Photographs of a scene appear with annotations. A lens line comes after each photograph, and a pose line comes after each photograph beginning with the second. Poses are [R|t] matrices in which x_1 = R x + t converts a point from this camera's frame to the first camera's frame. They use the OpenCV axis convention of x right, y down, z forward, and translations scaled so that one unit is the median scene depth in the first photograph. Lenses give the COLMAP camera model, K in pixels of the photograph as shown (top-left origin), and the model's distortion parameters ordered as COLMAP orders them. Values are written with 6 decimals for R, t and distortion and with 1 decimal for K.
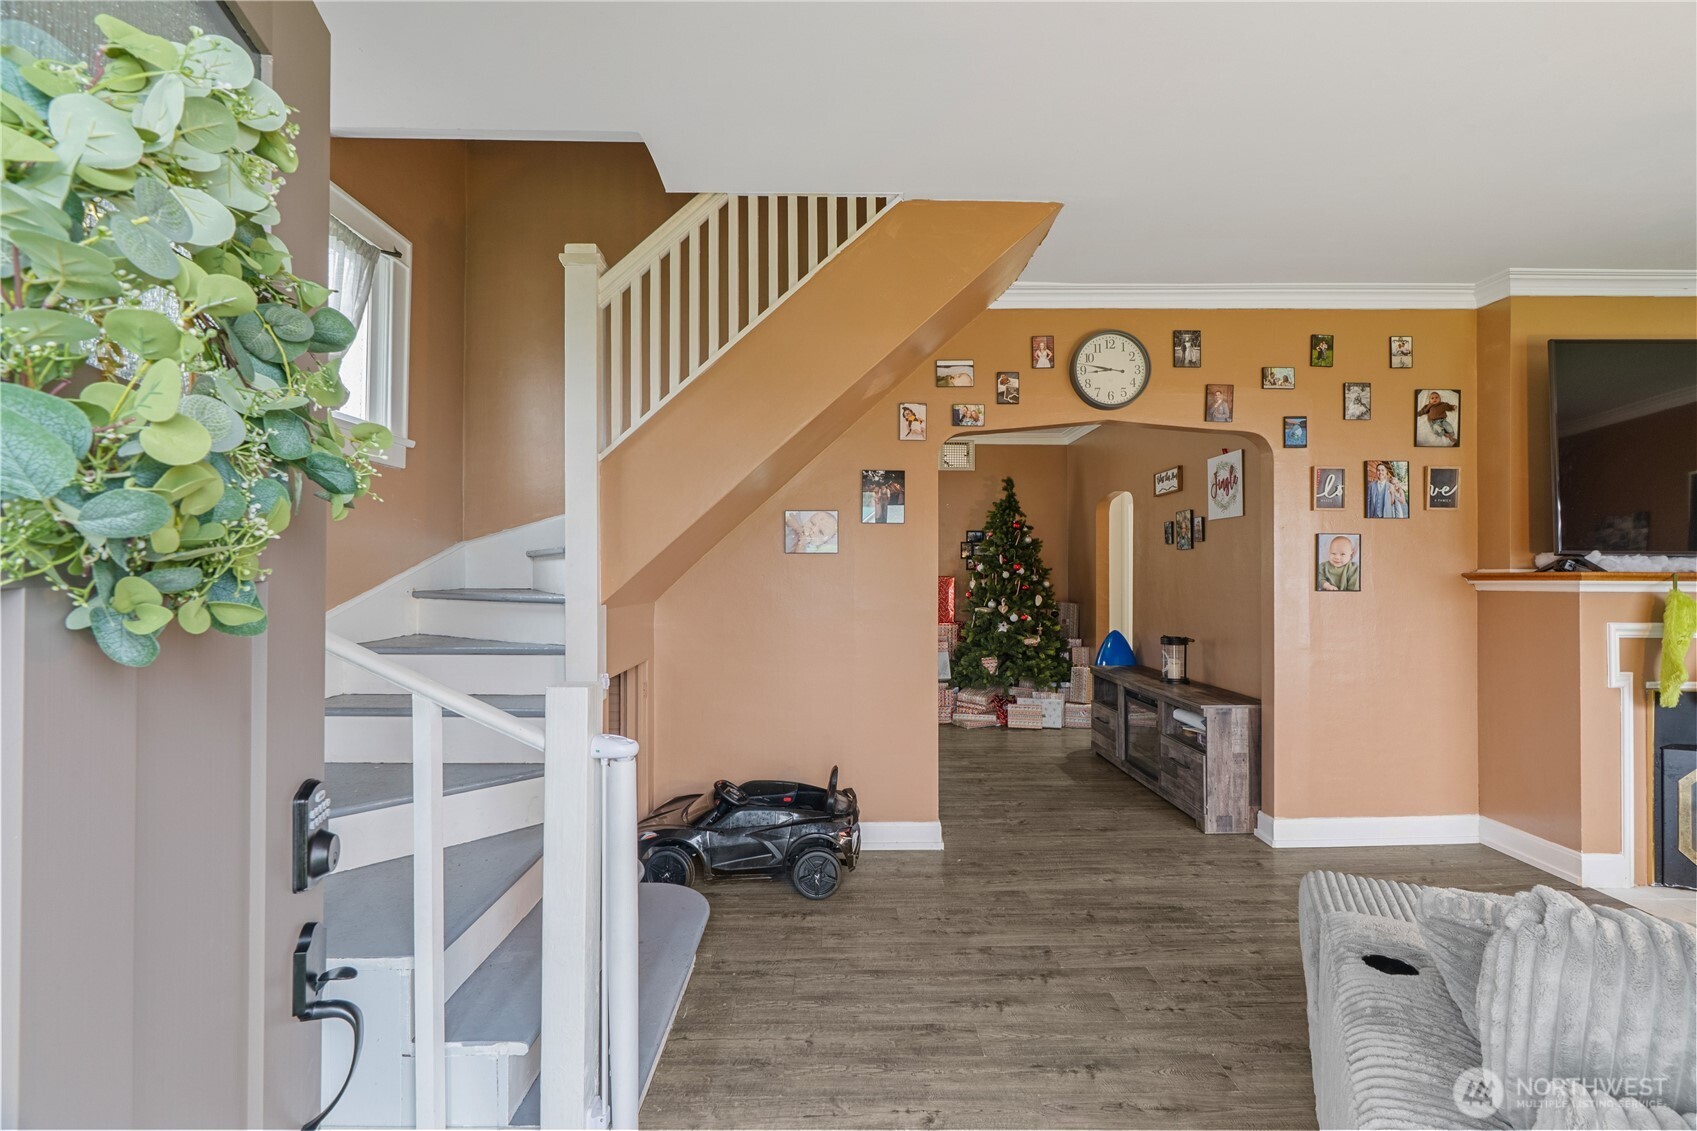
lens RADIAL K [[762.3, 0, 852.6], [0, 762.3, 563.3], [0, 0, 1]] dist [-0.011374, 0.003858]
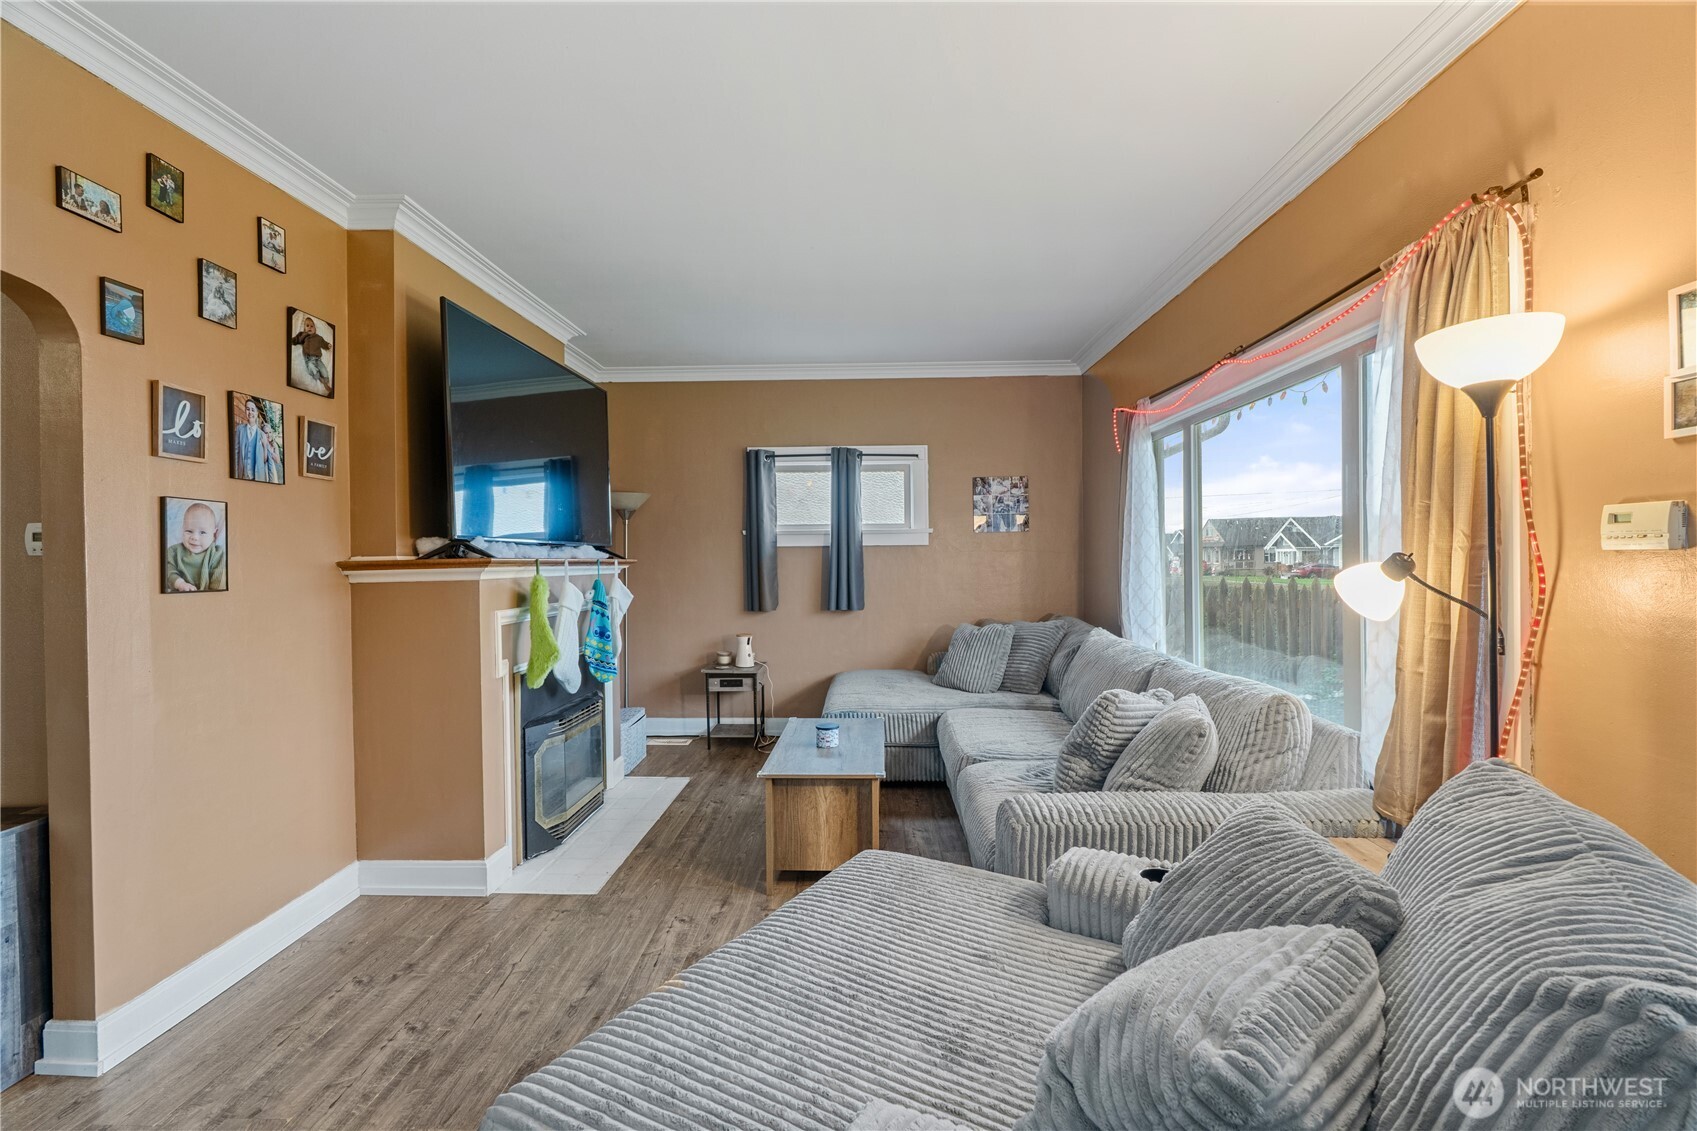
lens RADIAL K [[762.3, 0, 861.3], [0, 762.3, 565.8], [0, 0, 1]] dist [-0.011374, 0.003858]
pose [[0.024968, -0.011422, 0.999623, 0.036890], [0.003824, 0.999928, 0.011330, 0.010452], [-0.999681, 0.003540, 0.025010, 0.442614]]
